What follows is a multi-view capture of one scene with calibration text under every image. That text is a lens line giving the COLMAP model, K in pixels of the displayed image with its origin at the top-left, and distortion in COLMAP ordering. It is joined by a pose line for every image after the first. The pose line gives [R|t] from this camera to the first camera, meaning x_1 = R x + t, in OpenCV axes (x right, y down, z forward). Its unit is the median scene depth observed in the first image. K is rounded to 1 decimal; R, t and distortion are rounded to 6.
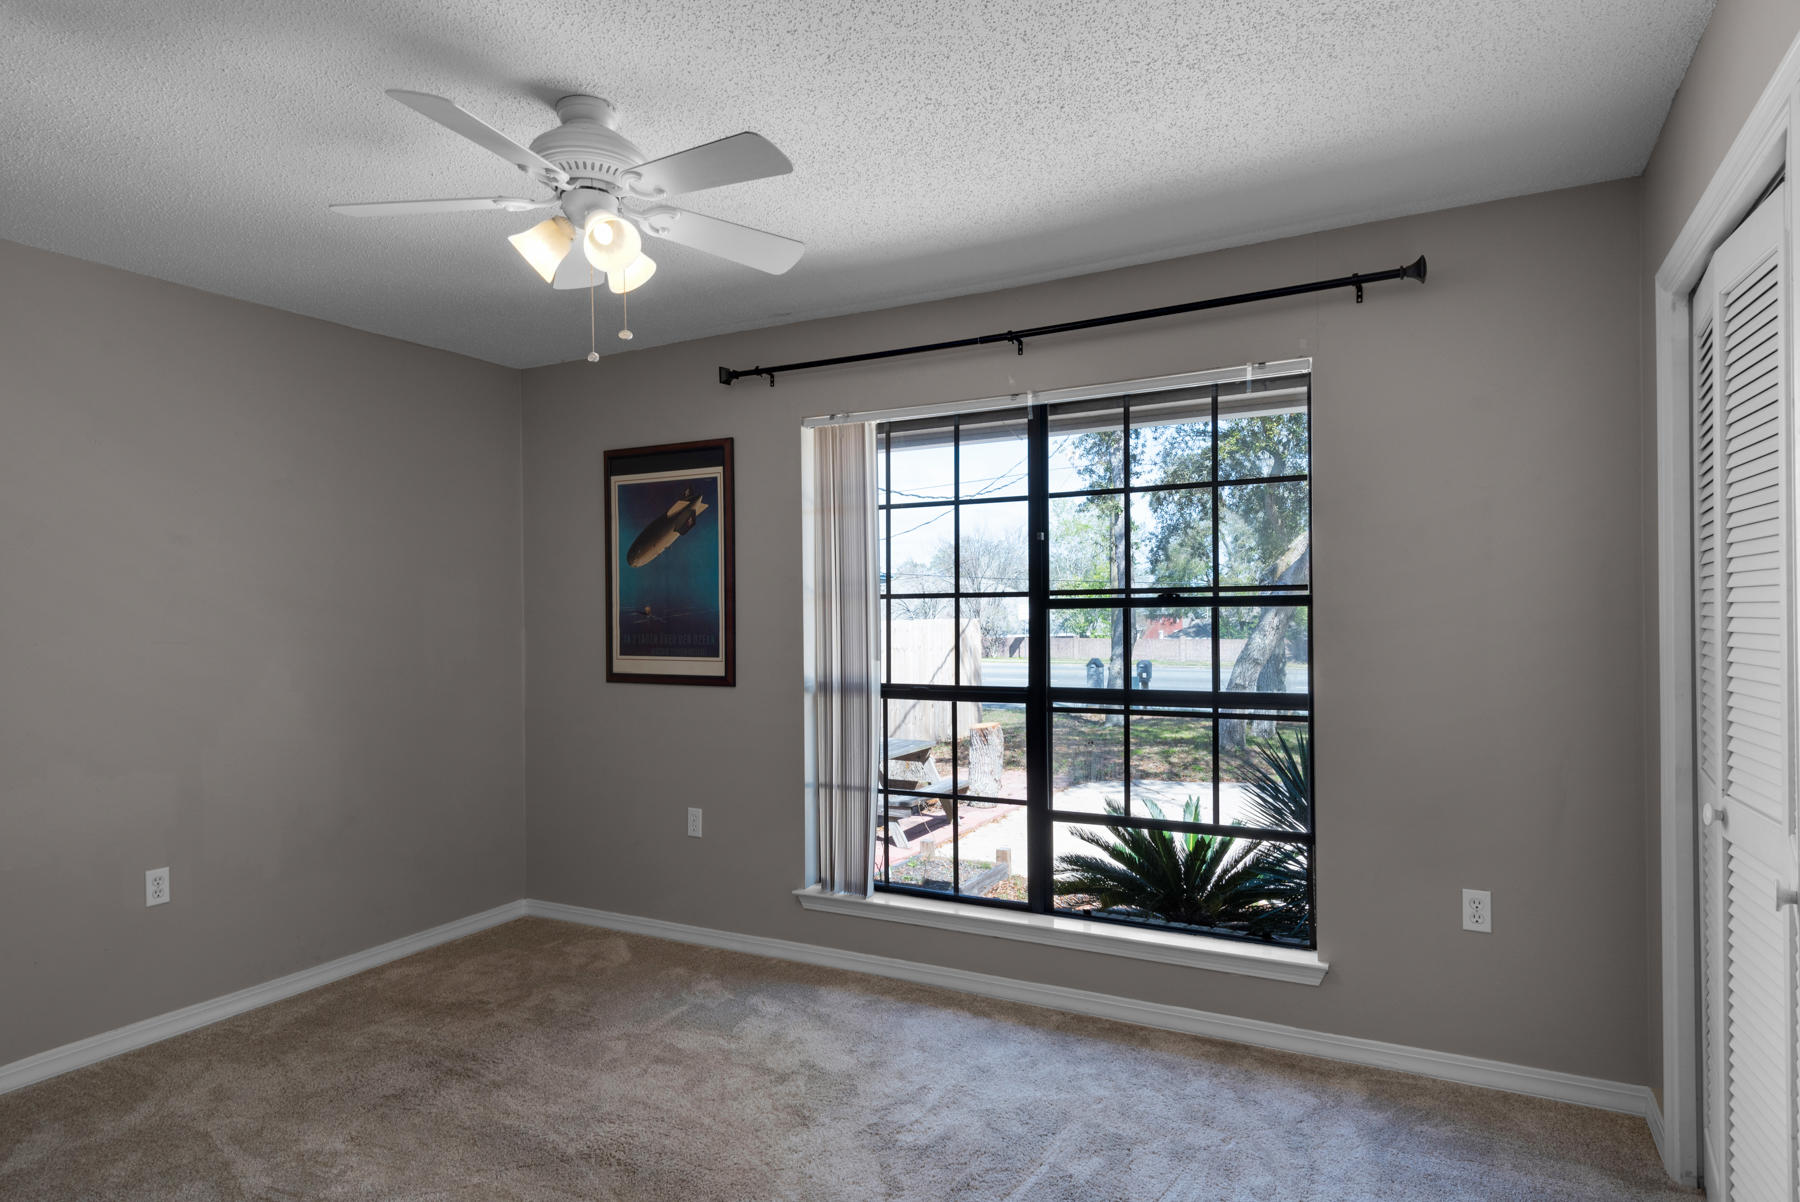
lens RADIAL K [[1023.4, 0, 900.0], [0, 1023.4, 601.0], [0, 0, 1]] dist [-0.000973, 0.000482]
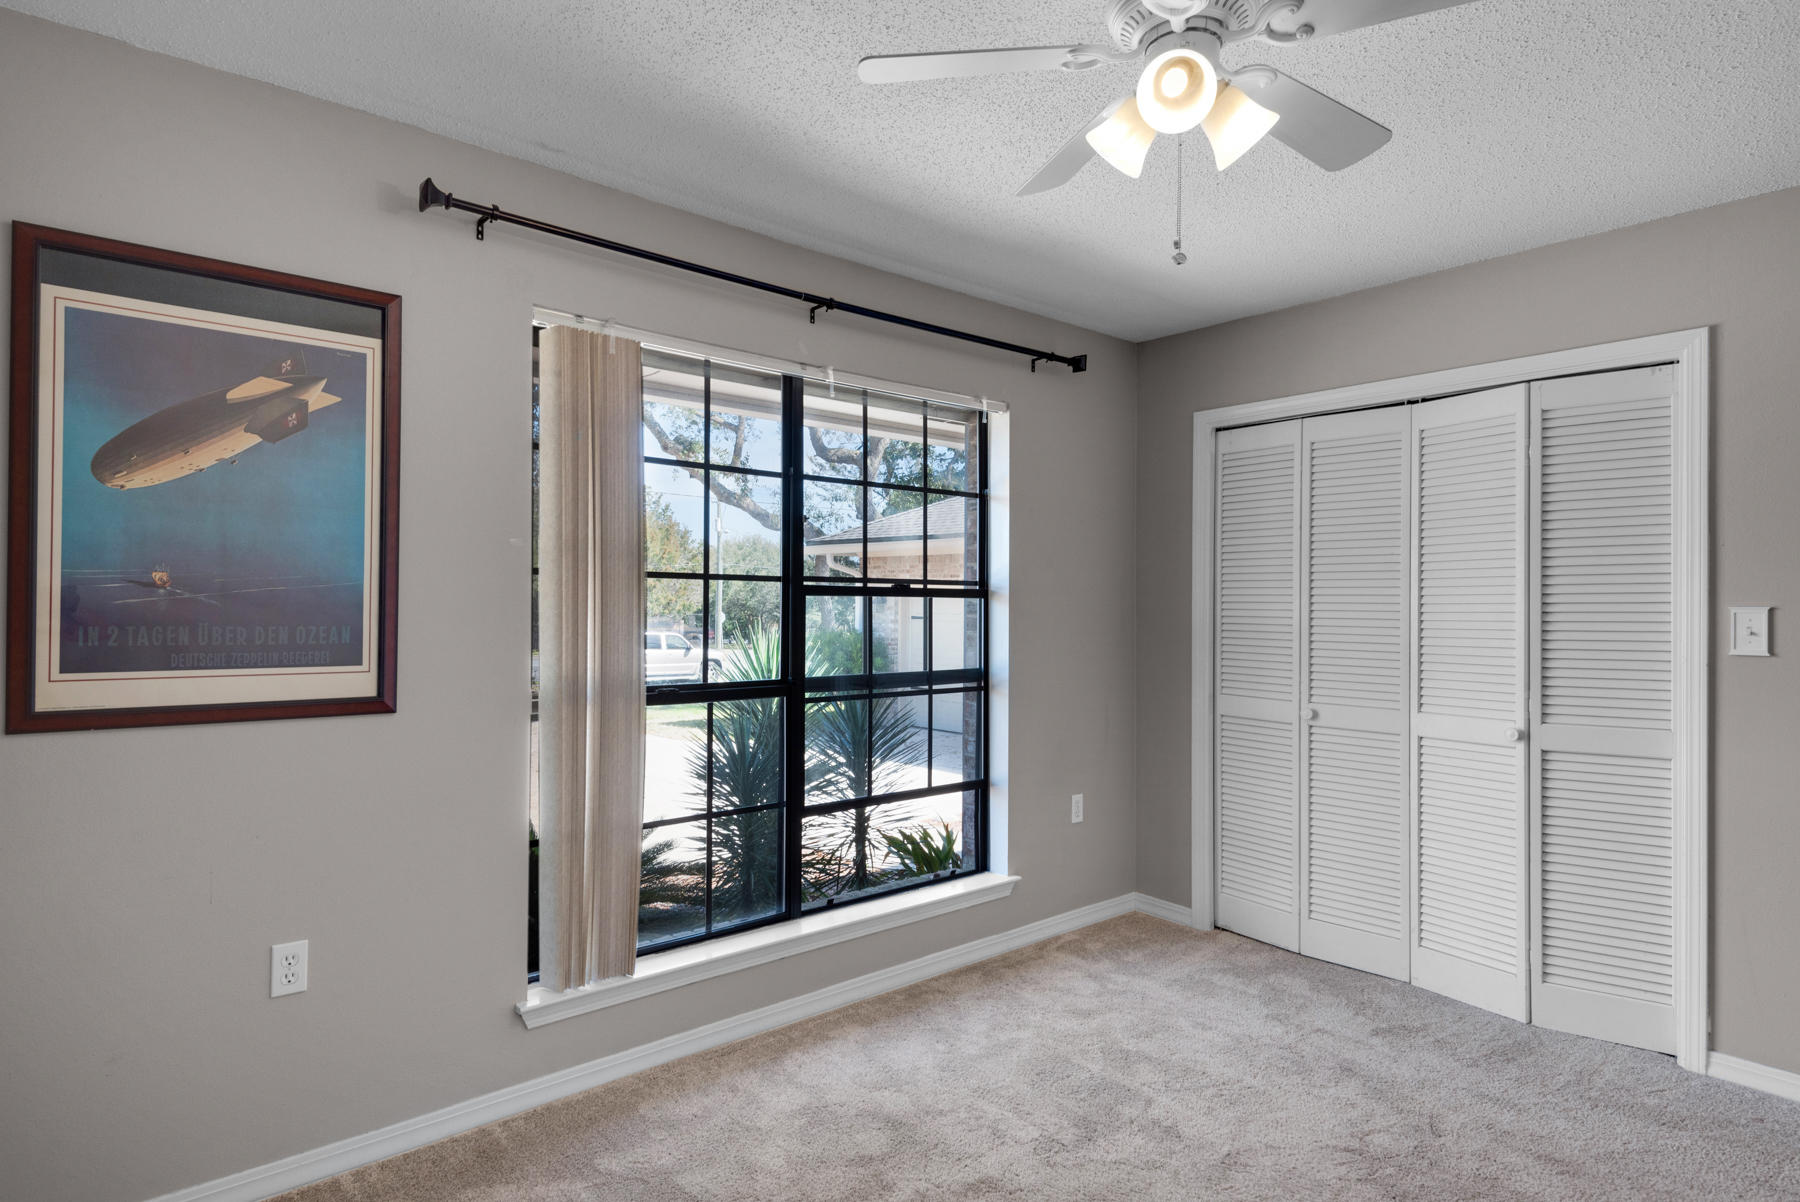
lens RADIAL K [[987.4, 0, 900.0], [0, 987.4, 601.0], [0, 0, 1]] dist [0.045576, -0.028656]
pose [[0.360537, 0.013494, 0.932647, -0.649029], [-0.028569, 0.999586, -0.003419, 0.012781], [-0.932307, -0.025412, 0.360773, 0.555937]]
